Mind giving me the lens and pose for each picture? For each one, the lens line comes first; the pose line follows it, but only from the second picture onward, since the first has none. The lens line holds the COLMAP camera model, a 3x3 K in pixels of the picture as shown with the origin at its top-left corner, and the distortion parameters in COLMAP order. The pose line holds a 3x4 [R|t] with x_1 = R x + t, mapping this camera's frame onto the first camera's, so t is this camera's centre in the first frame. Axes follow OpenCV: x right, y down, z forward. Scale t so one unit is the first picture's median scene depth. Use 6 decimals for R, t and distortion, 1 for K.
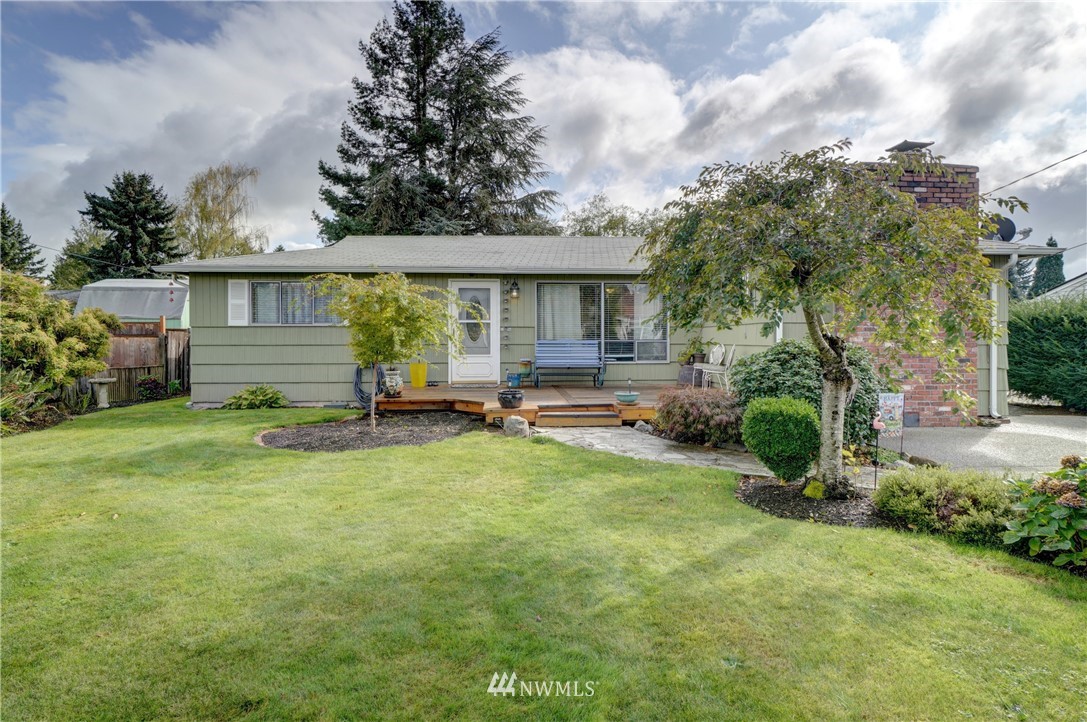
lens RADIAL K [[561.5, 0, 543.5], [0, 561.5, 361.0], [0, 0, 1]] dist [0.000602, 0.000012]
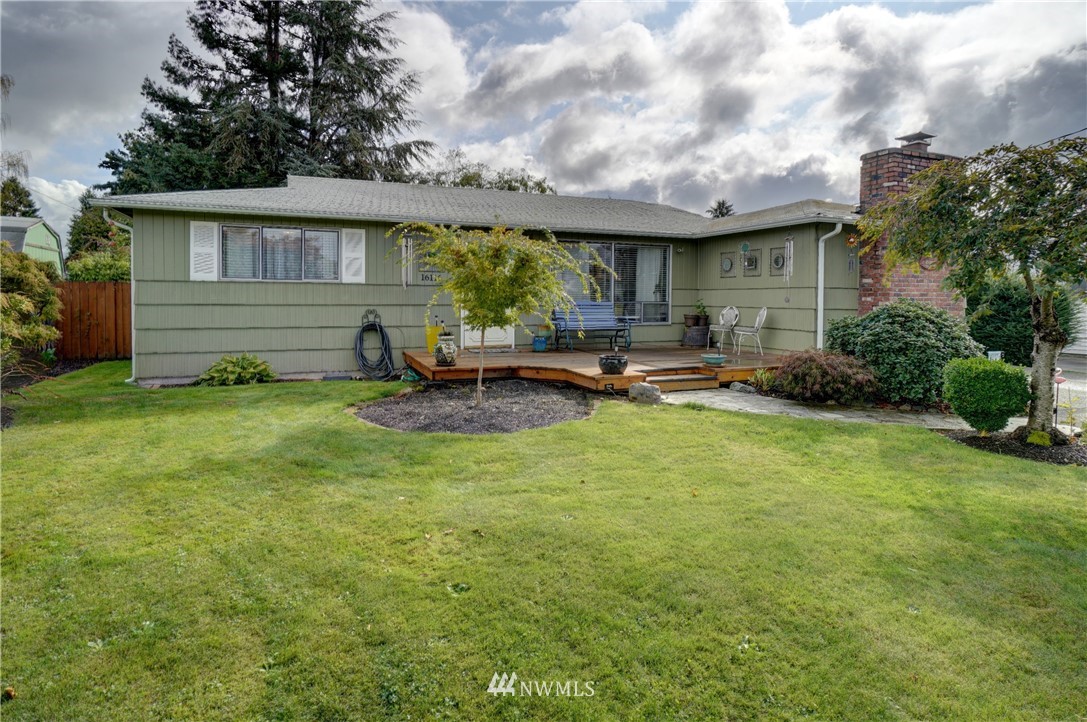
lens RADIAL K [[570.2, 0, 543.3], [0, 570.2, 327.5], [0, 0, 1]] dist [-0.000362, -0.000367]
pose [[0.951160, -0.006529, 0.308630, -0.099646], [0.002824, 0.999919, 0.012449, -0.001421], [-0.308686, -0.010970, 0.951101, 0.025474]]
